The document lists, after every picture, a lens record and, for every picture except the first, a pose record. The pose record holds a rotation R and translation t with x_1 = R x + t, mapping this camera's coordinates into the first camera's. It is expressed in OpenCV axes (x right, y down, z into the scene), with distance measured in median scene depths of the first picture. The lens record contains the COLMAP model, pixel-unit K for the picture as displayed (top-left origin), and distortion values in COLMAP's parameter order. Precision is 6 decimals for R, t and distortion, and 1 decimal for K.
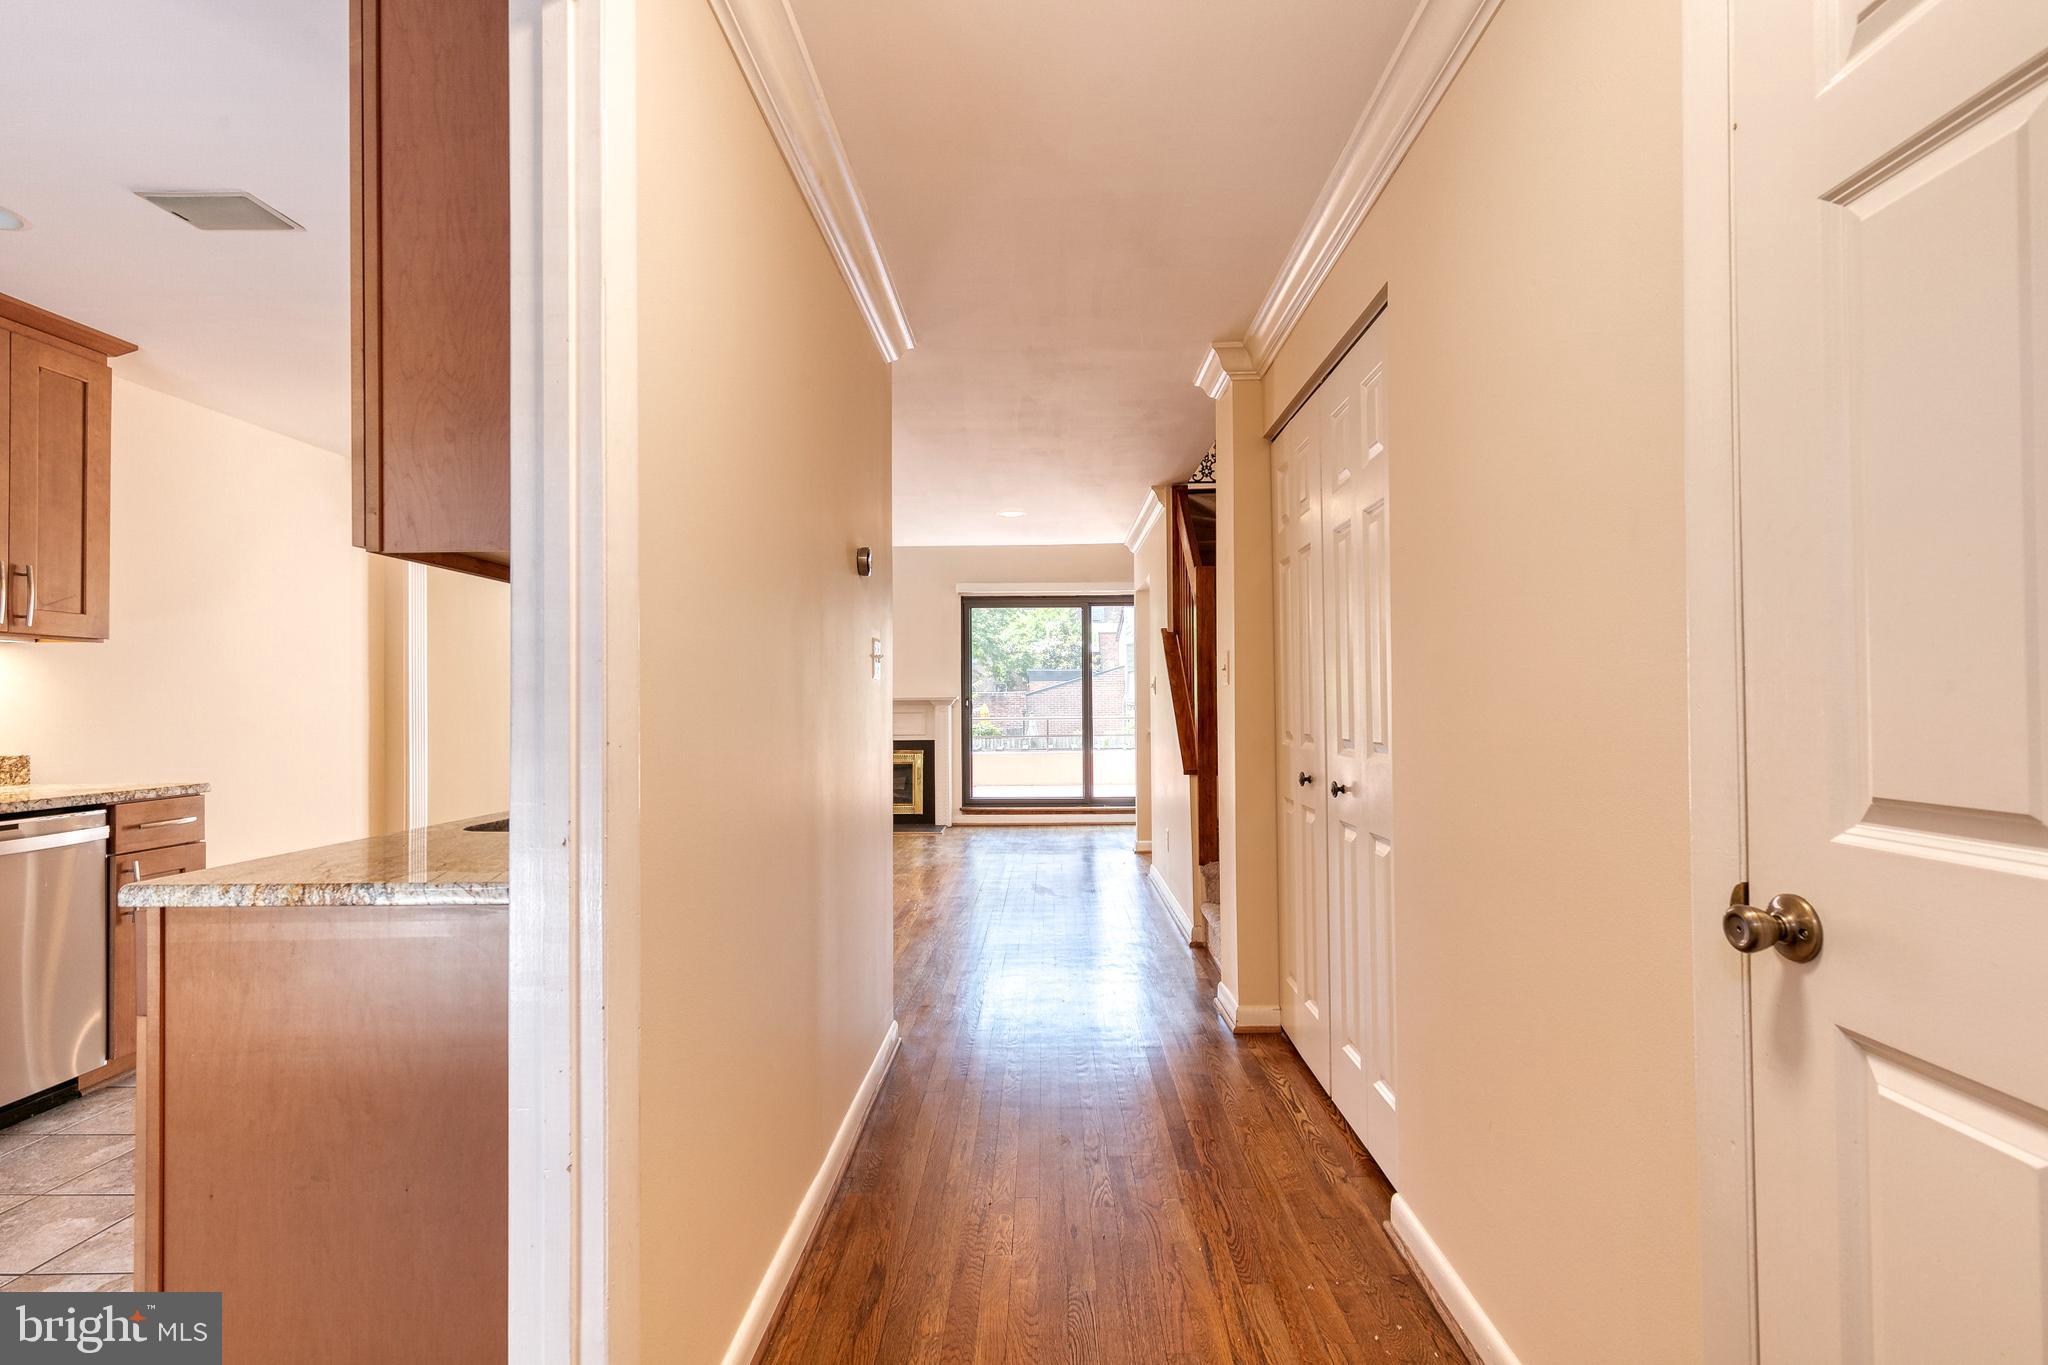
lens RADIAL K [[931.3, 0, 1032.0], [0, 931.3, 691.7], [0, 0, 1]] dist [0.012387, -0.001619]
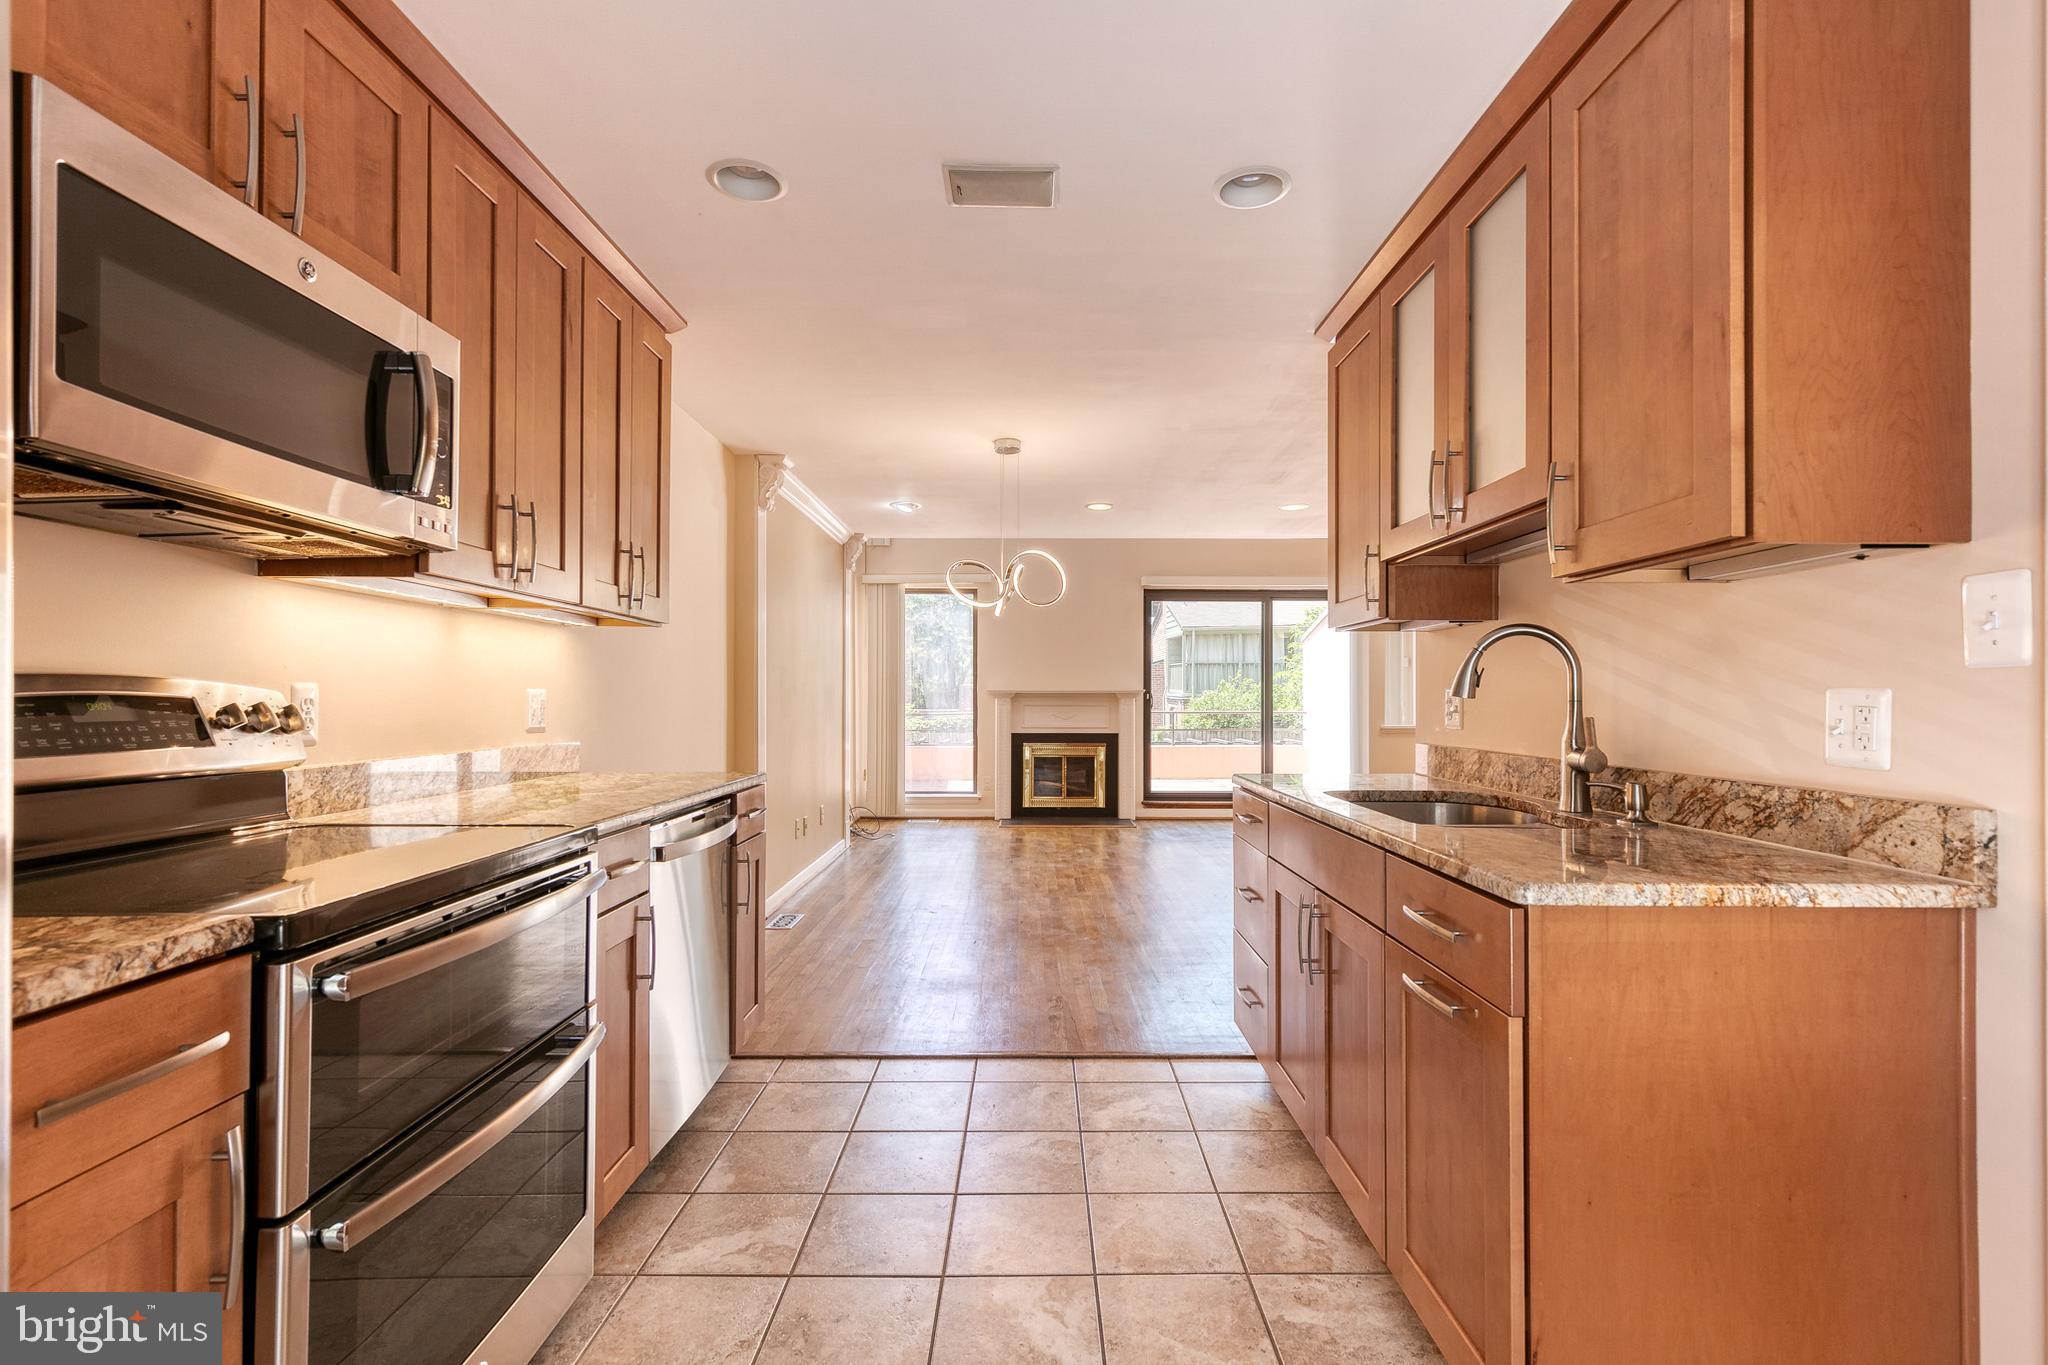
lens RADIAL K [[935.2, 0, 1035.6], [0, 935.2, 691.8], [0, 0, 1]] dist [0.012313, -0.001082]
pose [[0.999486, 0.011644, 0.029866, -0.224539], [-0.011879, 0.999900, 0.007690, 0.000969], [-0.029773, -0.008041, 0.999524, 0.006901]]
